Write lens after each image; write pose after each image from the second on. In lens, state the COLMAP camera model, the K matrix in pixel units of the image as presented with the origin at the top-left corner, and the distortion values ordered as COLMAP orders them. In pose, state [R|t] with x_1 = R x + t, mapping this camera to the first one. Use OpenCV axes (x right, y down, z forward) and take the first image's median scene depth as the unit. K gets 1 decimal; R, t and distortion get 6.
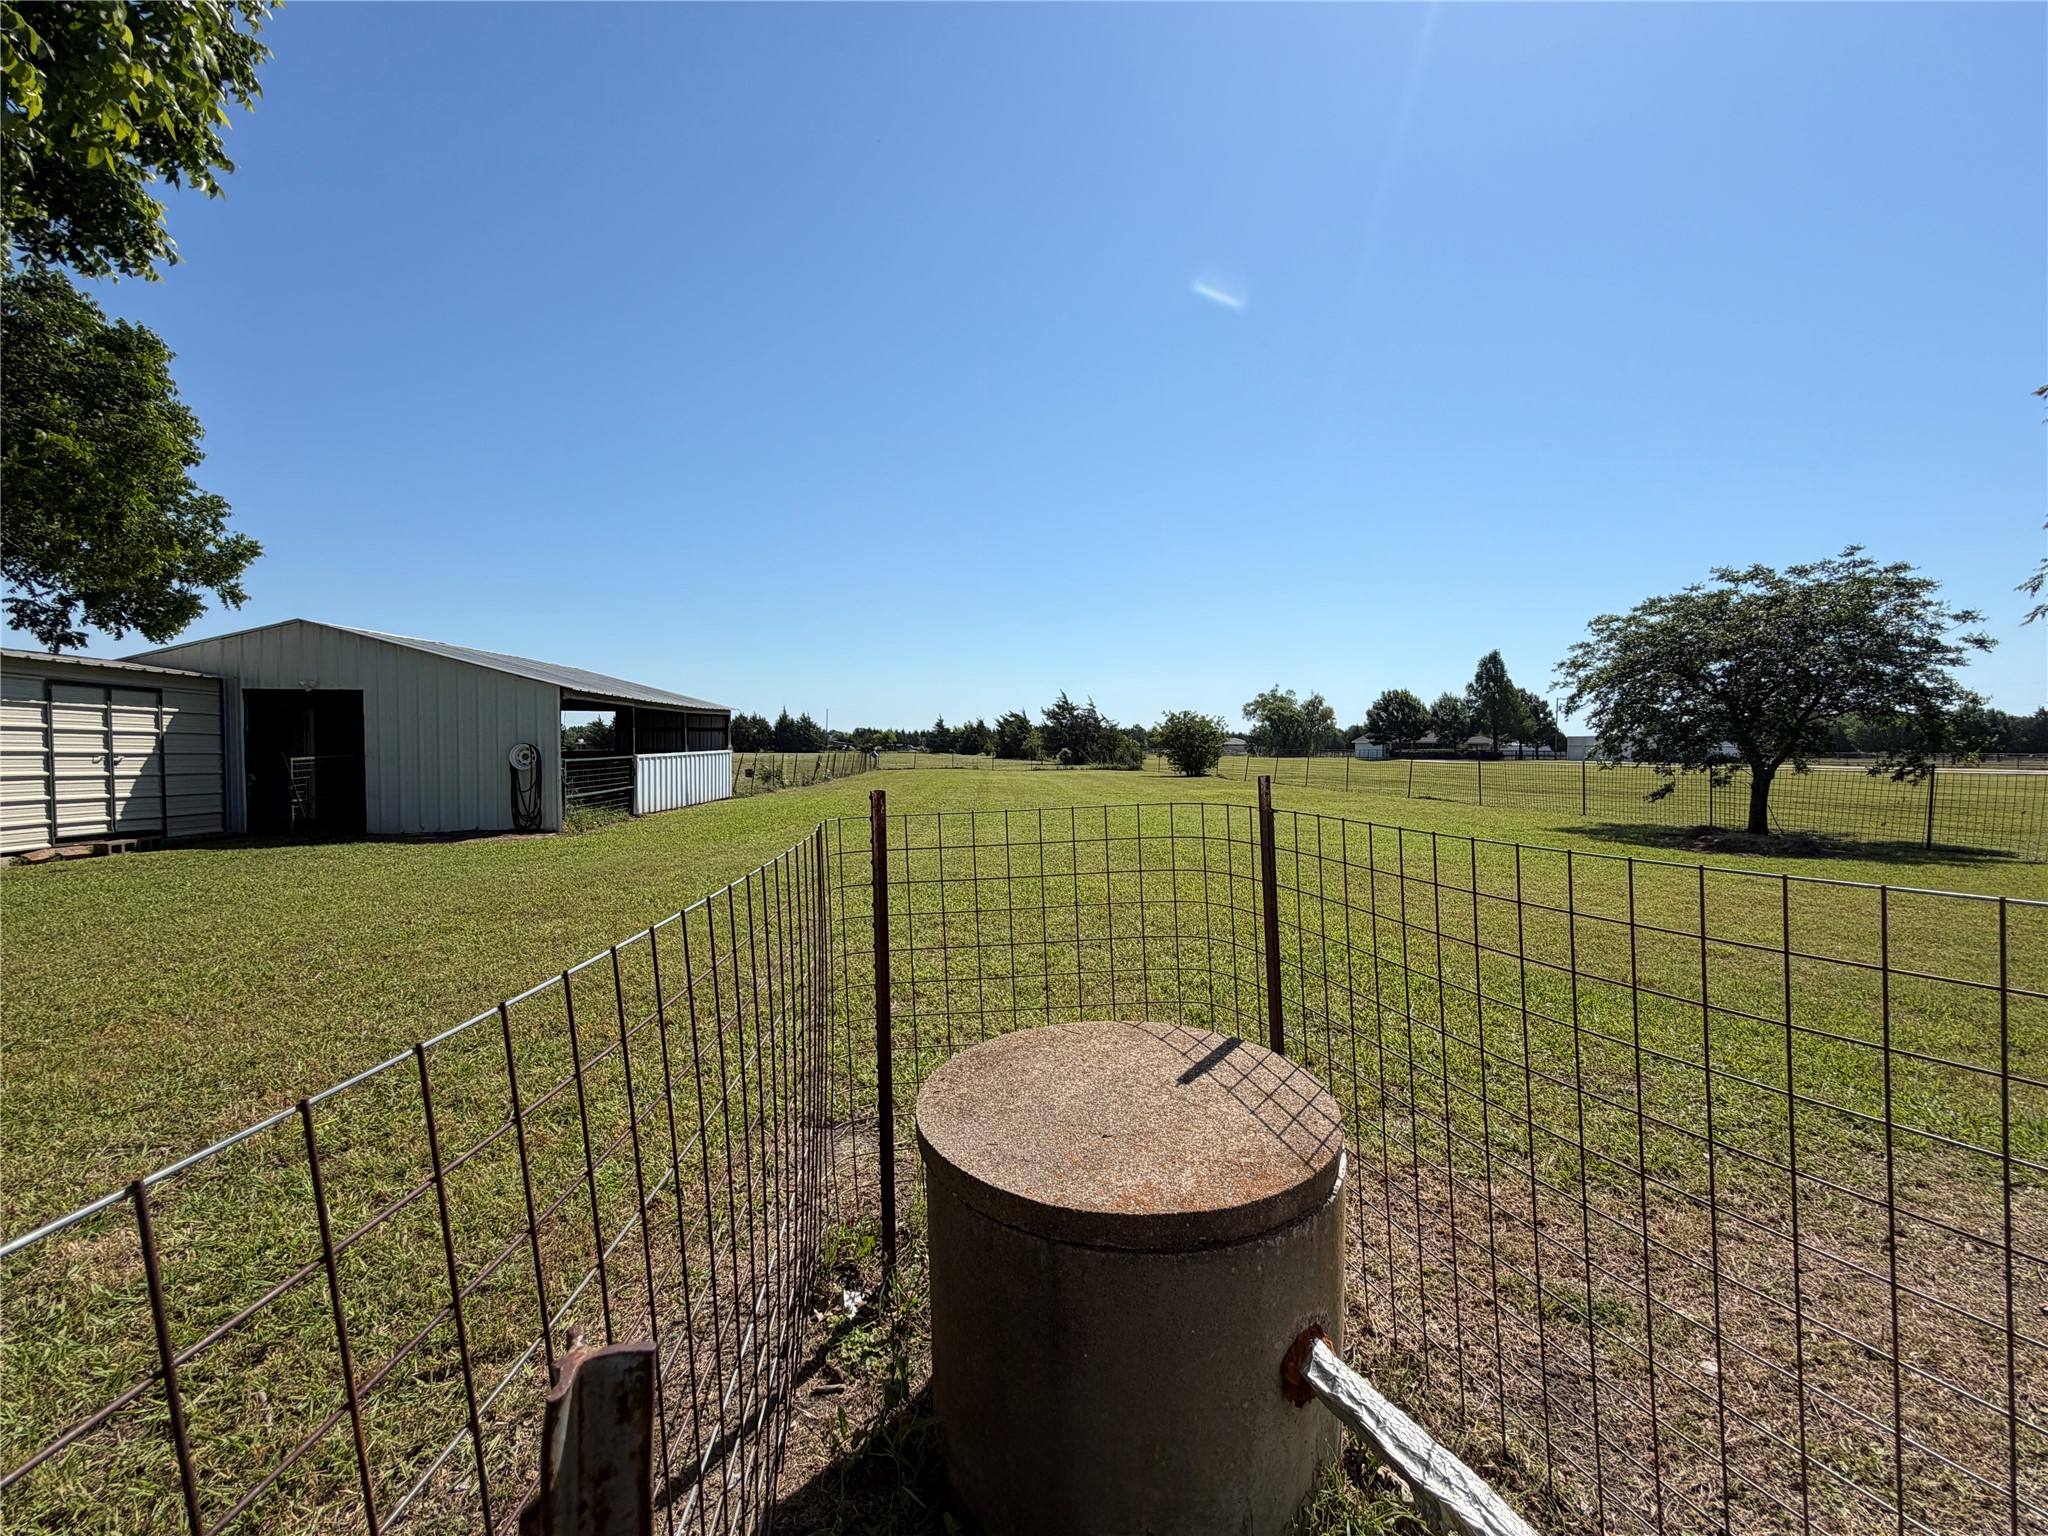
lens RADIAL K [[867.0, 0, 1029.8], [0, 867.0, 766.0], [0, 0, 1]] dist [0.000483, 0.000092]
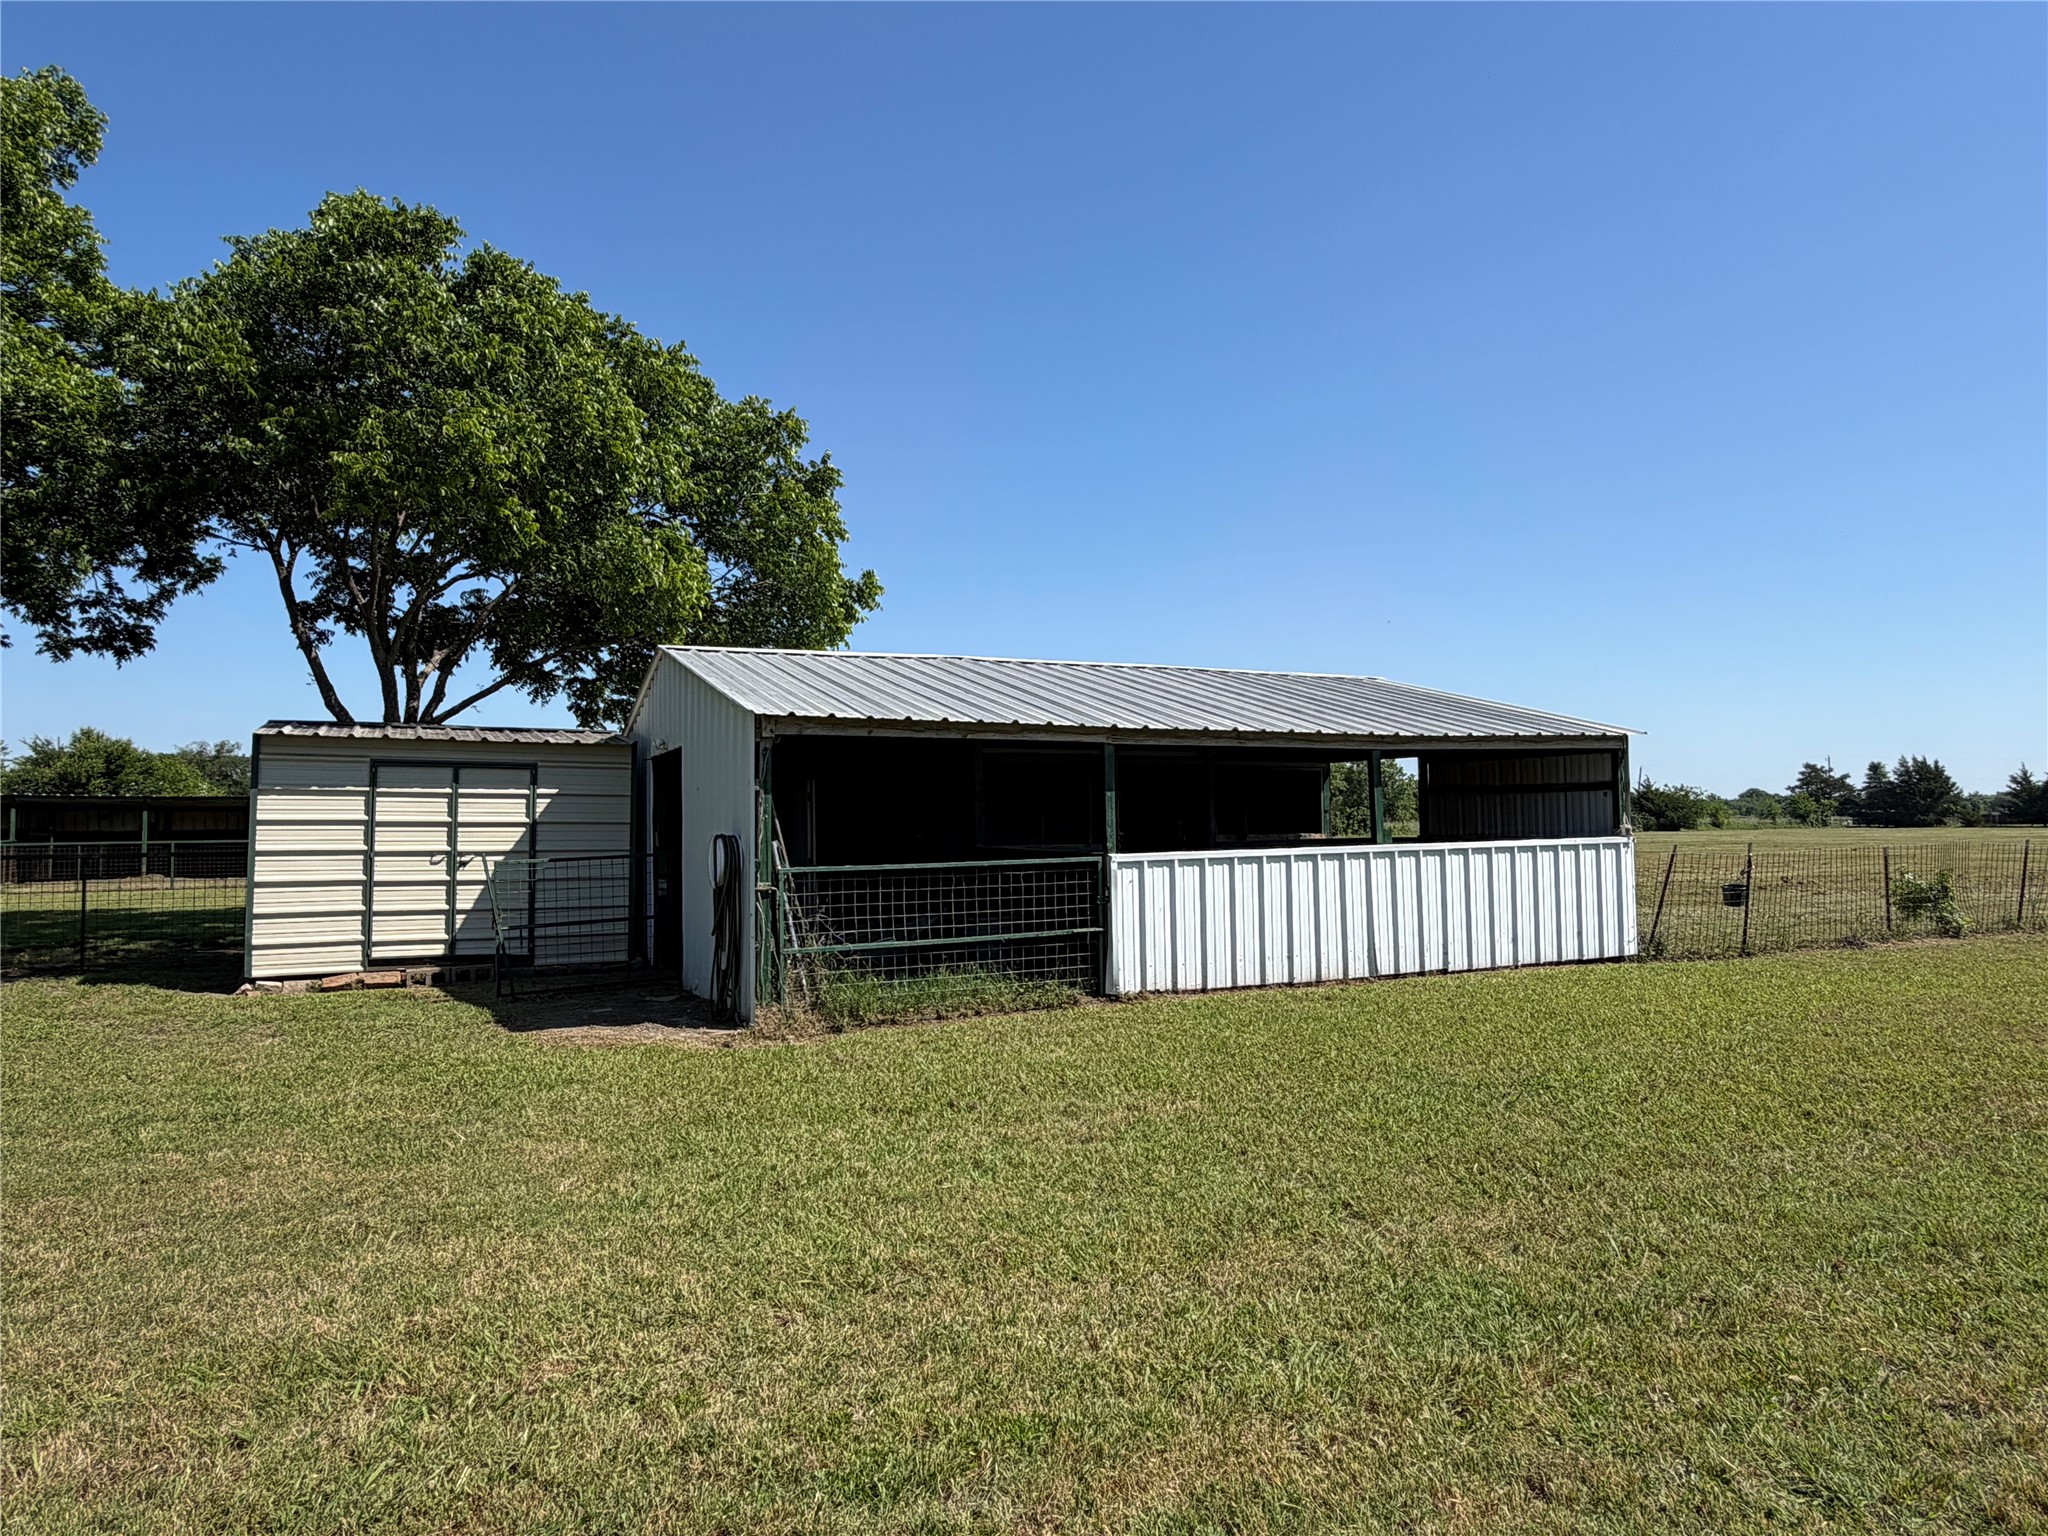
lens RADIAL K [[1206.0, 0, 1029.3], [0, 1206.0, 760.9], [0, 0, 1]] dist [-0.000259, 0.000615]
pose [[0.367777, -0.057499, -0.928135, 0.096939], [-0.008635, 0.997832, -0.065239, -0.023027], [0.929874, 0.032008, 0.366483, 0.851848]]
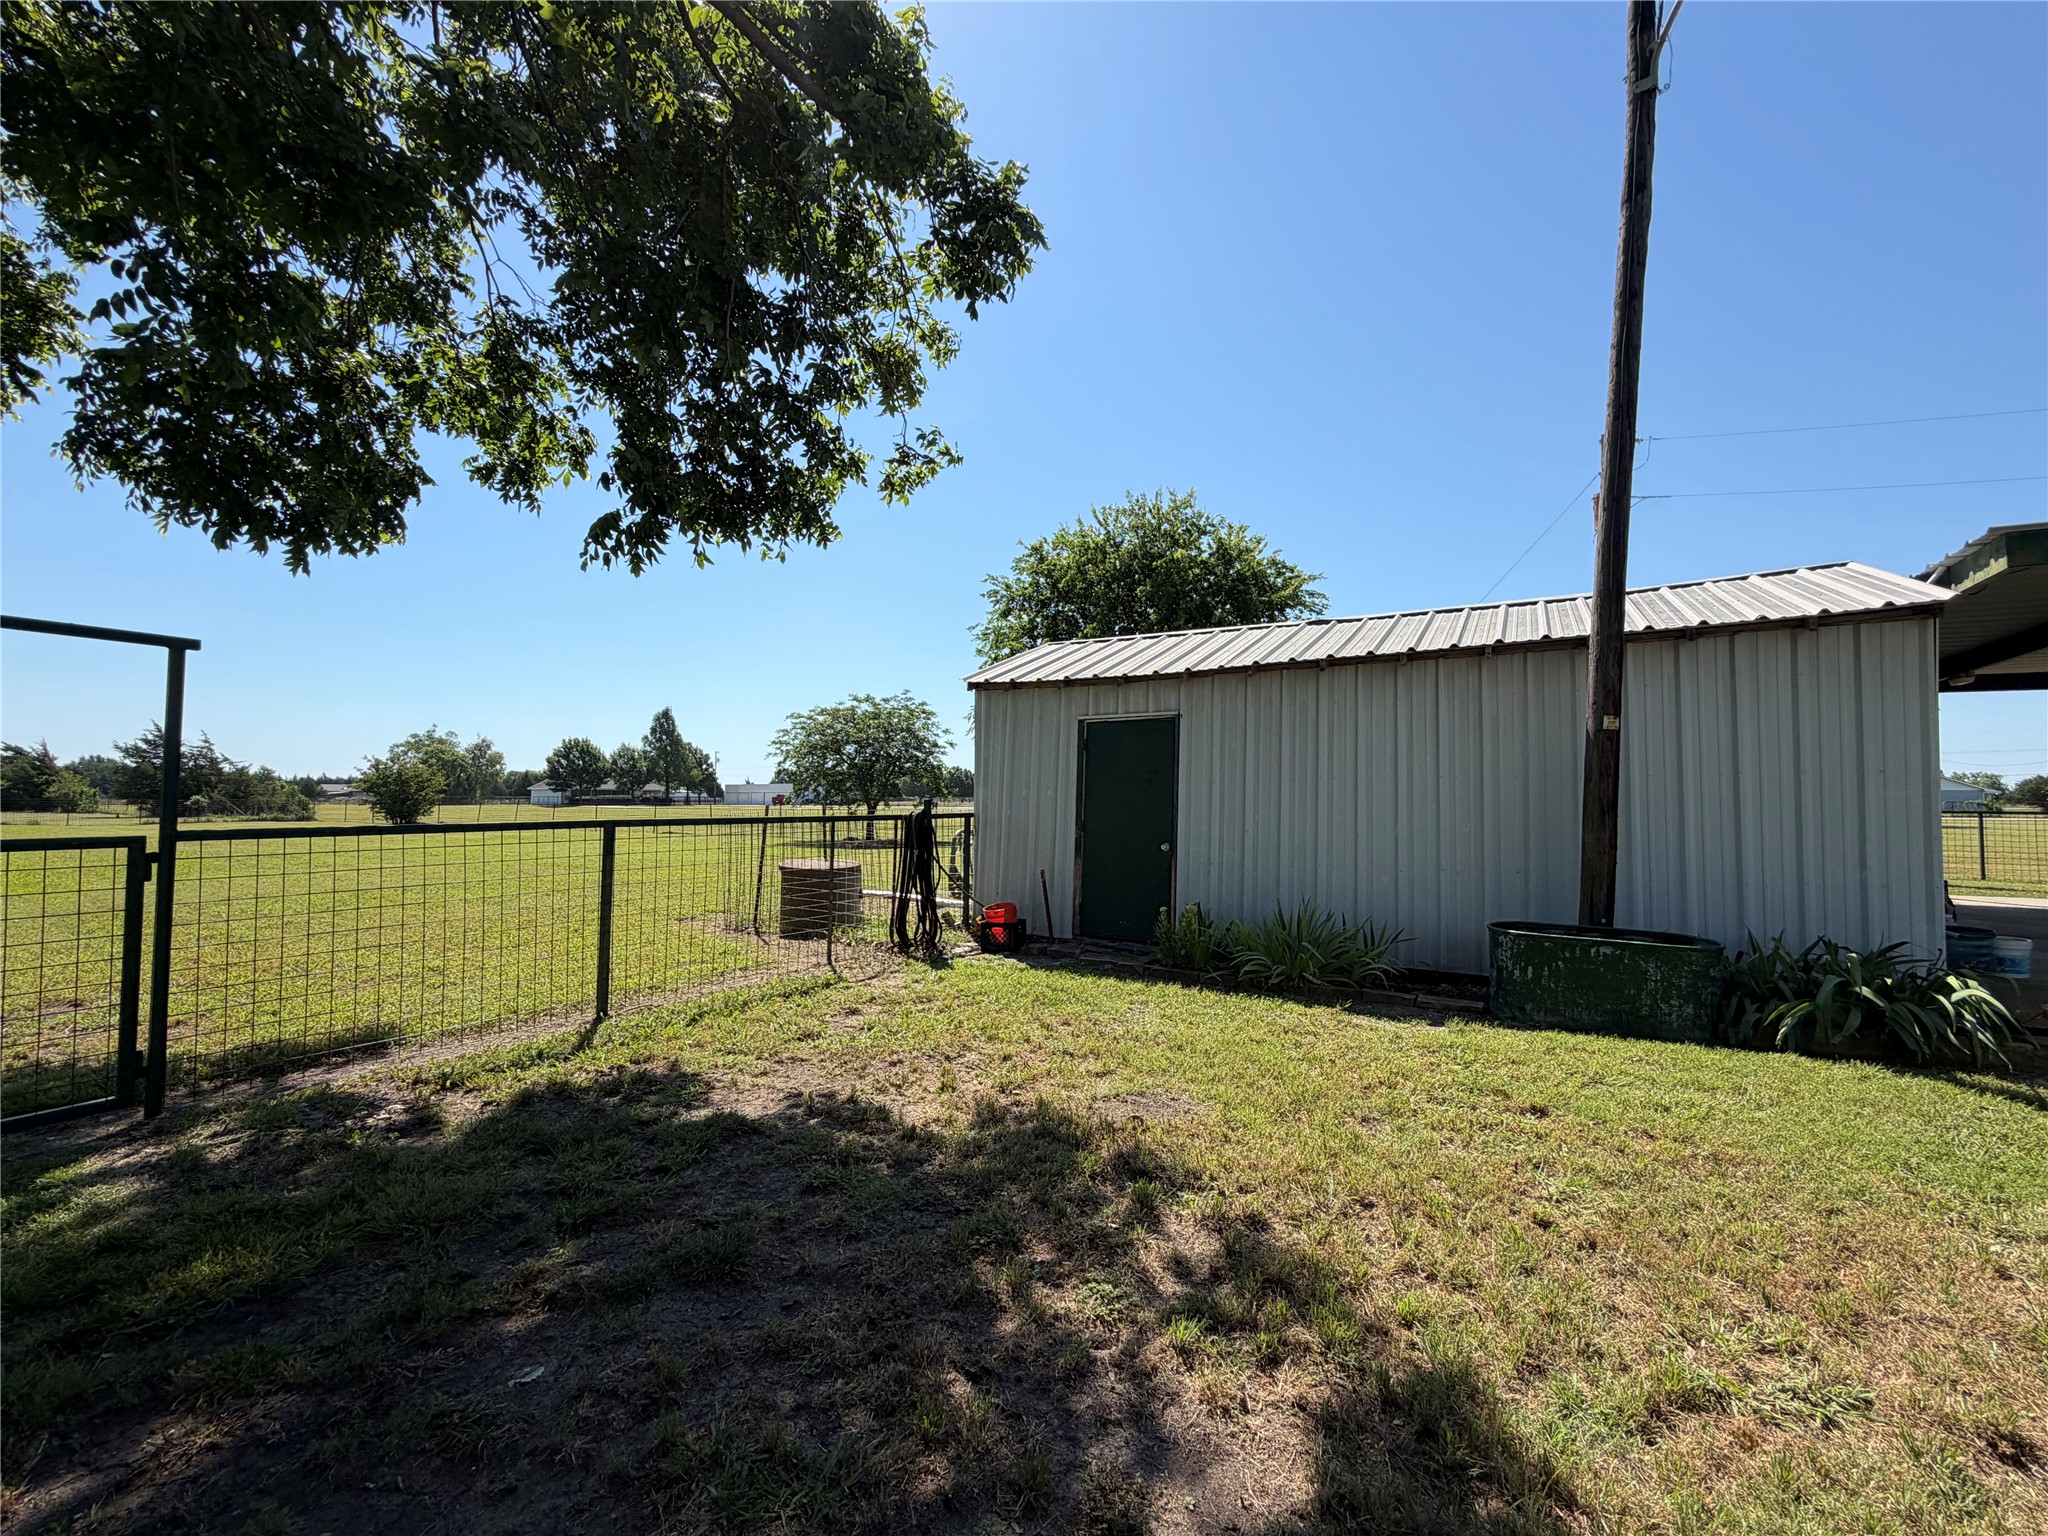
lens RADIAL K [[867.0, 0, 1021.5], [0, 867.0, 762.1], [0, 0, 1]] dist [0.000483, 0.000092]
pose [[0.620448, 0.026346, 0.783805, -0.413331], [0.018979, 0.998638, -0.048591, 0.006346], [-0.784018, 0.045024, 0.619103, -0.401665]]
